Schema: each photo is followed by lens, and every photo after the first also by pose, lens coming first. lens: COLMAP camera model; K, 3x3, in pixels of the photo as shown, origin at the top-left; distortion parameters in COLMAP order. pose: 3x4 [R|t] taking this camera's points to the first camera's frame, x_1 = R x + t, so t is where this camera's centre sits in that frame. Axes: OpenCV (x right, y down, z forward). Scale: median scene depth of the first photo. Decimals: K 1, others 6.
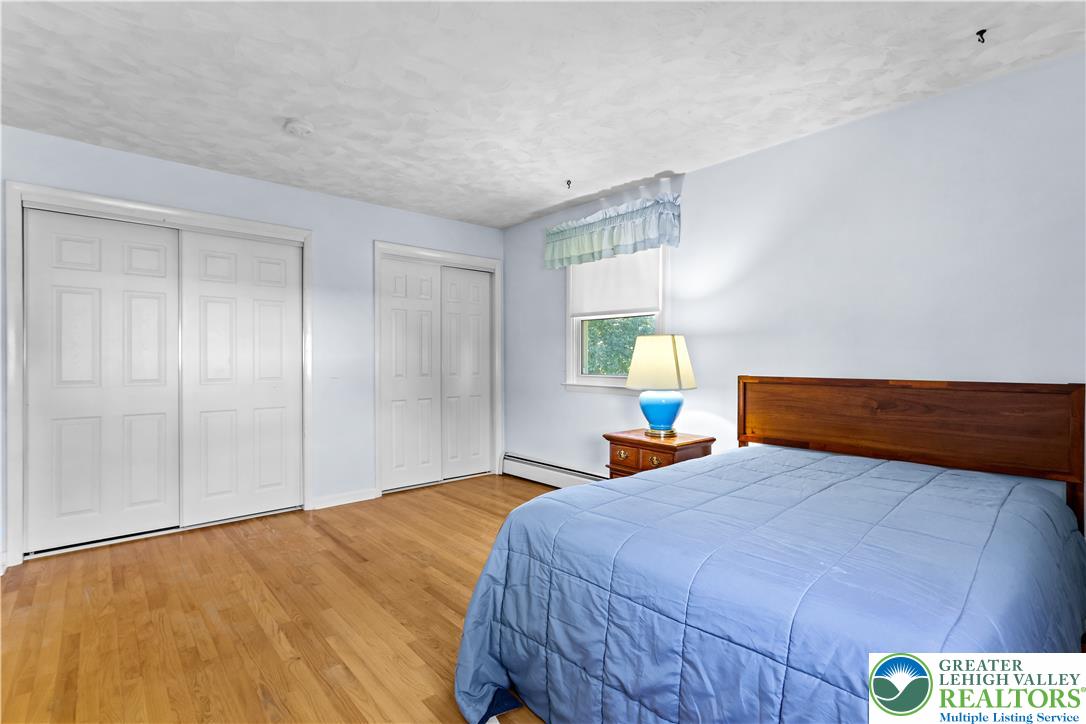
lens RADIAL K [[510.4, 0, 540.3], [0, 510.4, 355.0], [0, 0, 1]] dist [0.001979, 0.000431]
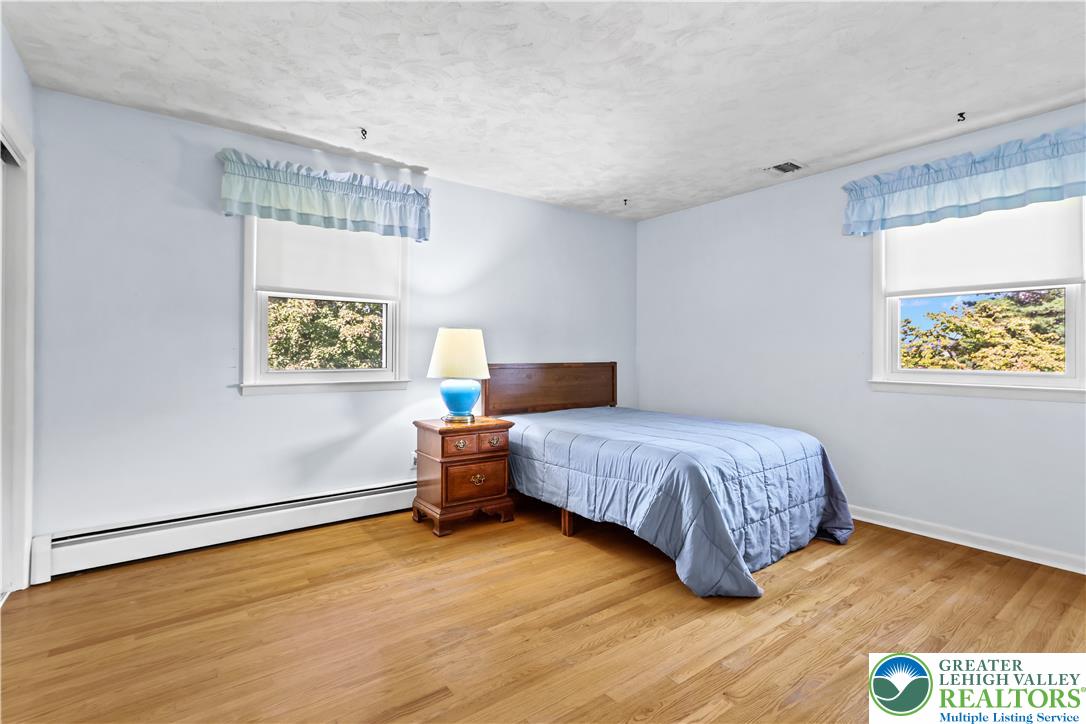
lens RADIAL K [[506.0, 0, 543.7], [0, 506.0, 341.2], [0, 0, 1]] dist [0.001235, 0.000283]
pose [[0.078661, 0.020706, 0.996686, -0.734966], [-0.011488, 0.999737, -0.019862, 0.006822], [-0.996835, -0.009888, 0.078878, 0.667414]]
